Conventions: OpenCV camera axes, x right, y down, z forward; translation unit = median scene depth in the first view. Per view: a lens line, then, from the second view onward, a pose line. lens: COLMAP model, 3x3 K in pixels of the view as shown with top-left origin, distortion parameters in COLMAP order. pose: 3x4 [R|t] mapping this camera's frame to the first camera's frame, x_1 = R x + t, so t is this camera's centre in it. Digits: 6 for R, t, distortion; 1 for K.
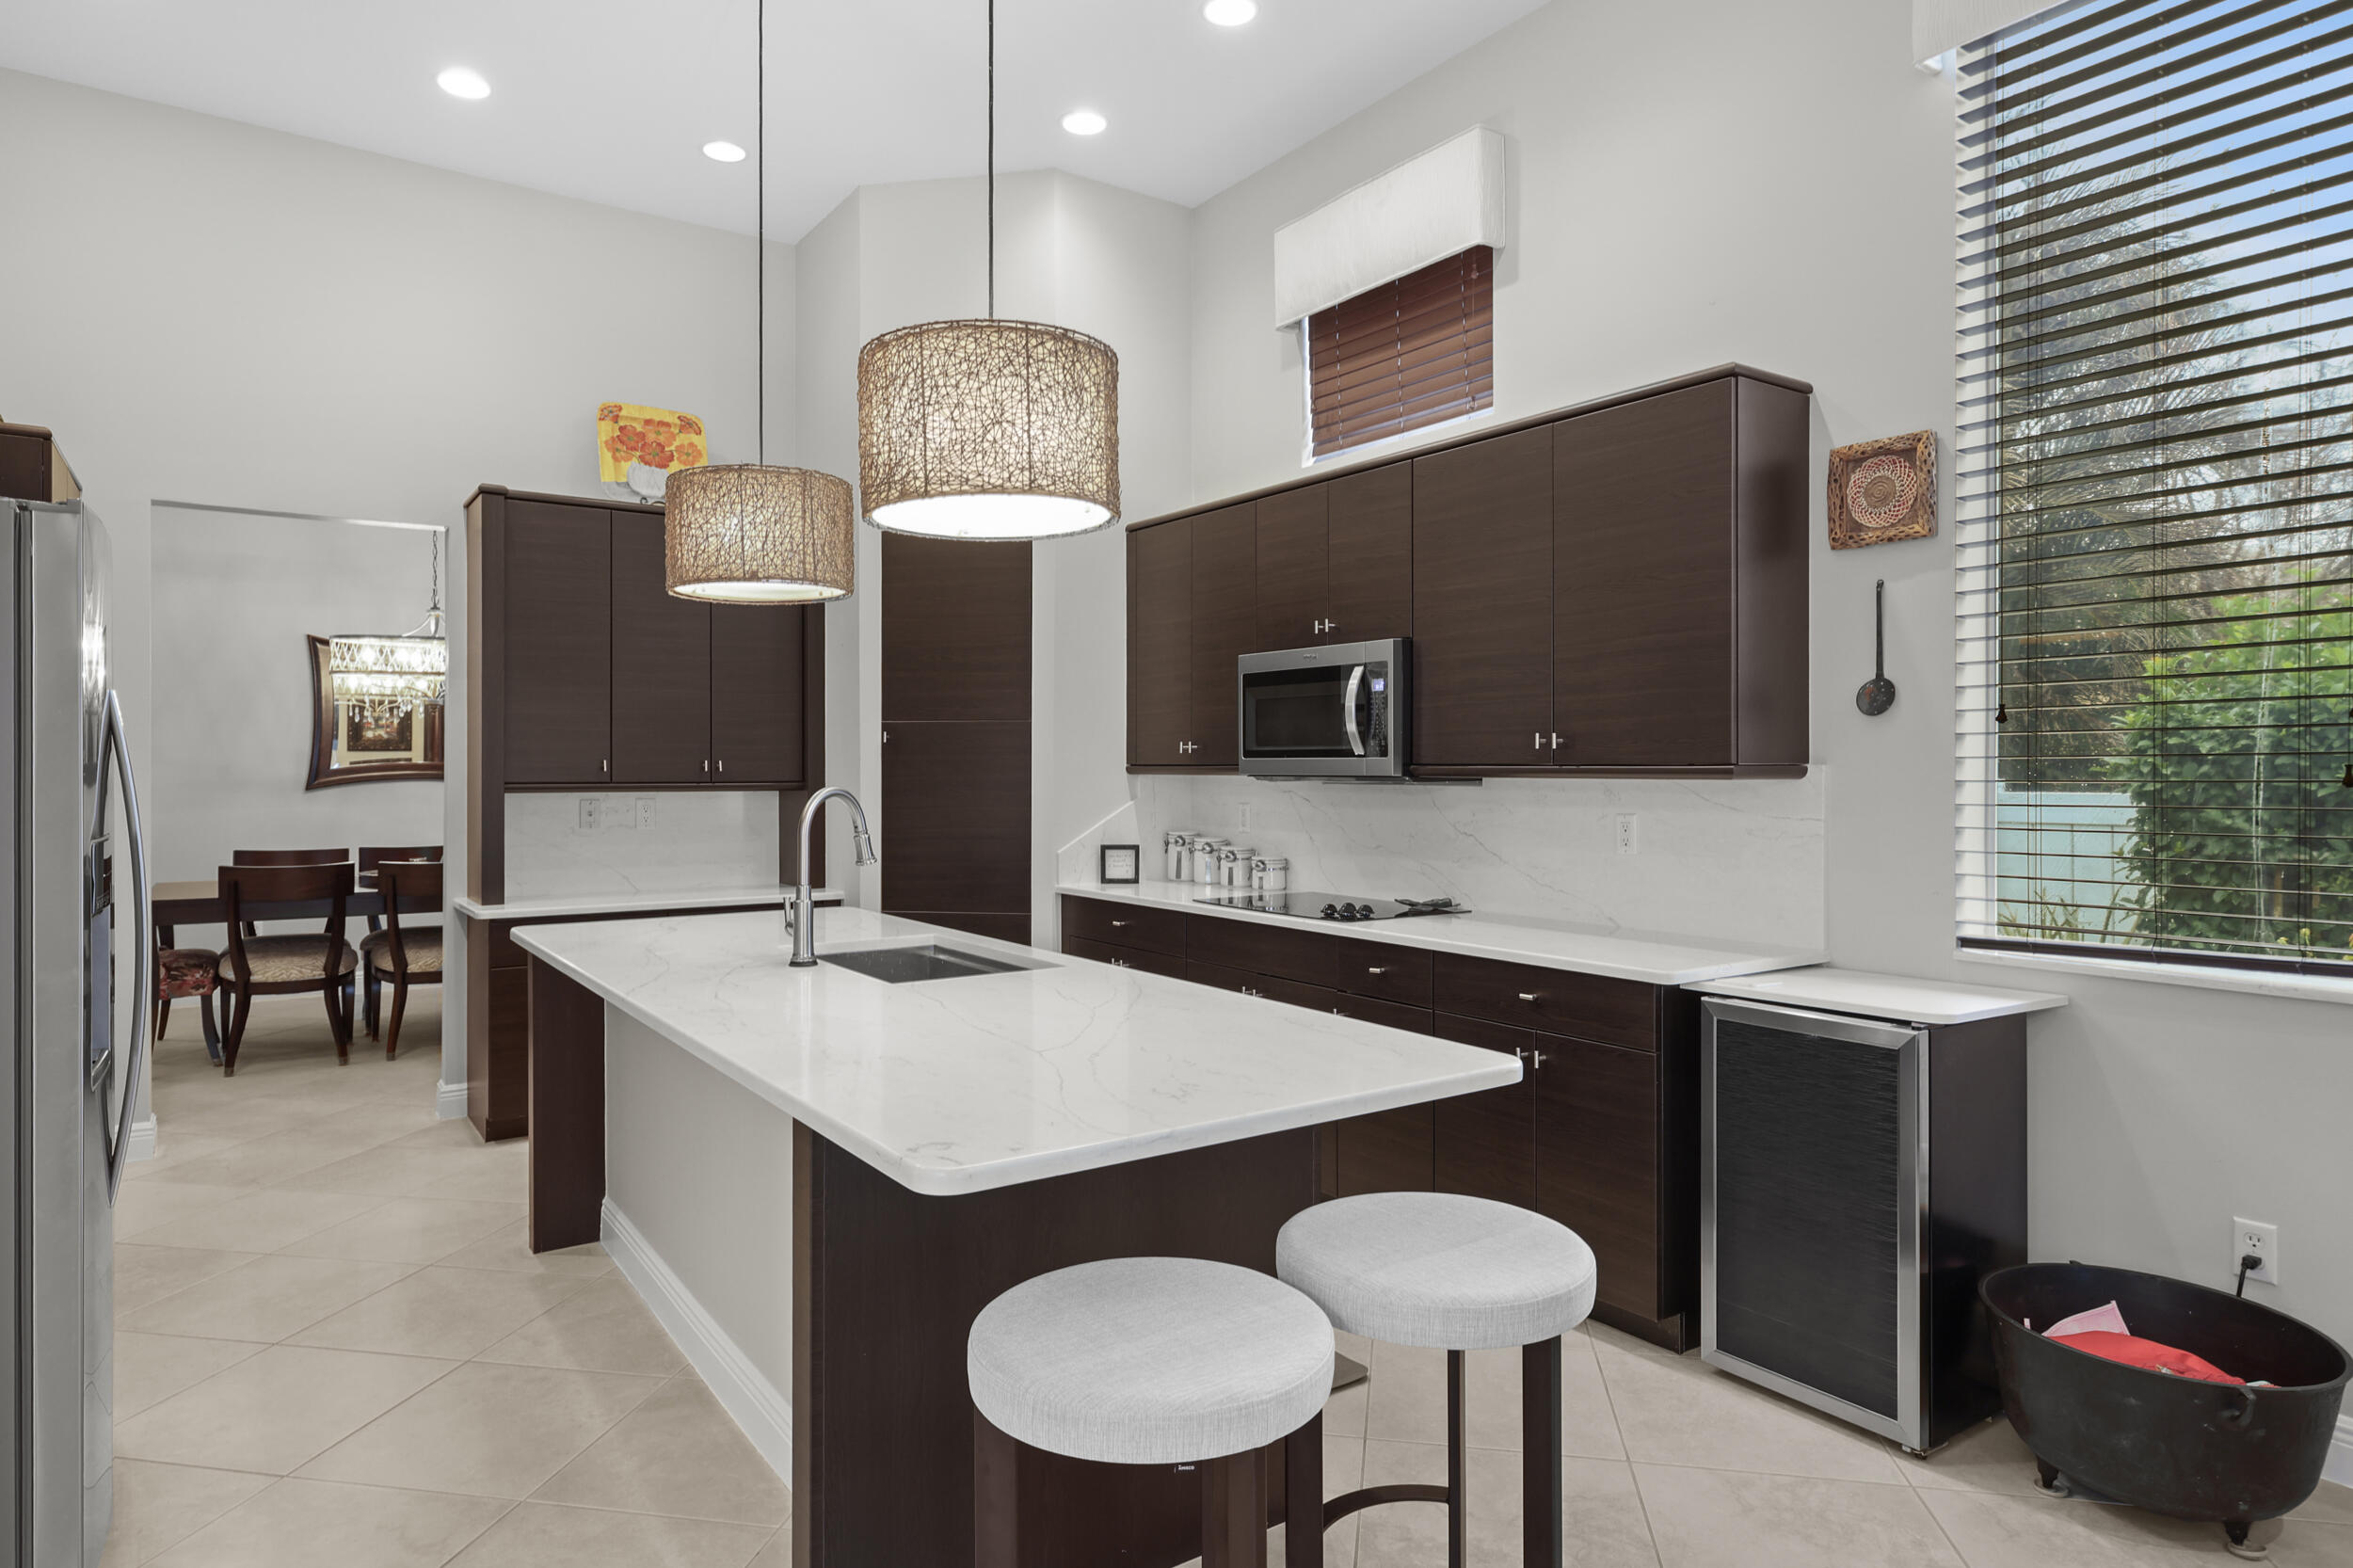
lens RADIAL K [[1354.6, 0, 1176.5], [0, 1354.6, 784.0], [0, 0, 1]] dist [-0.002176, -0.000185]
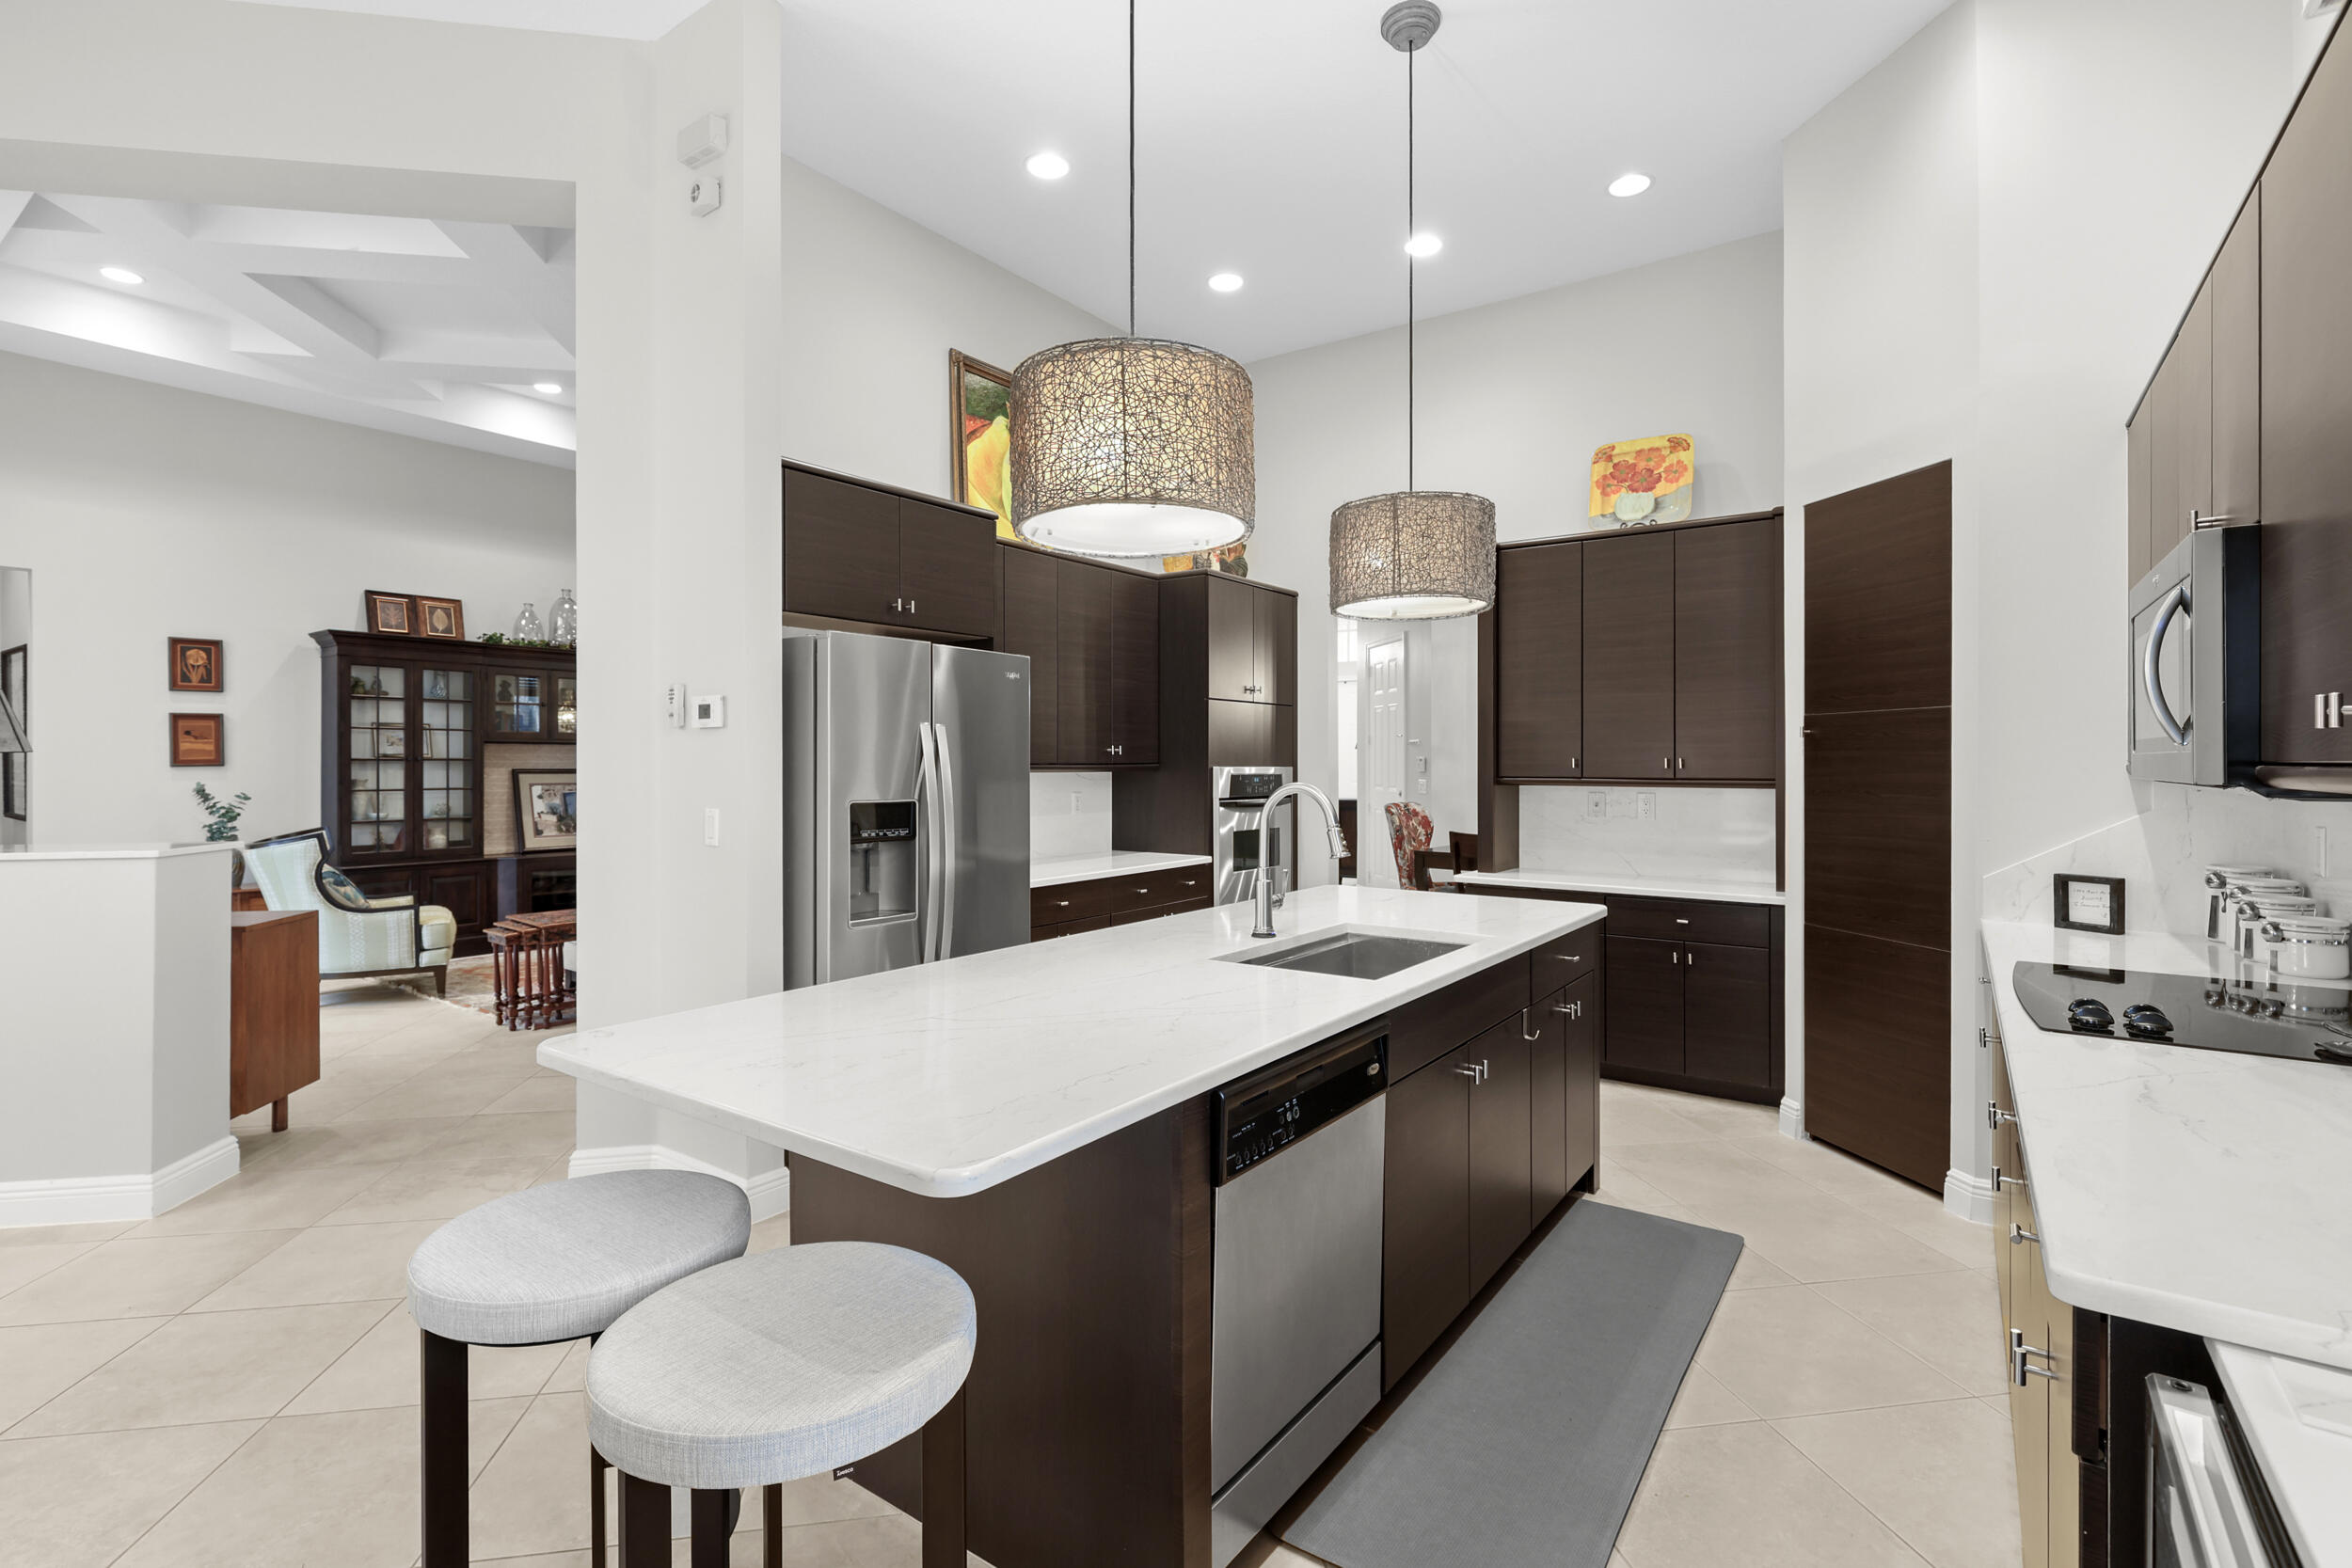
lens RADIAL K [[1080.2, 0, 1180.6], [0, 1080.2, 760.3], [0, 0, 1]] dist [0.007838, -0.000219]
pose [[0.339245, -0.001244, -0.940697, 0.321402], [-0.012017, 0.999912, -0.005656, -0.006125], [0.940621, 0.013223, 0.339200, 0.356496]]
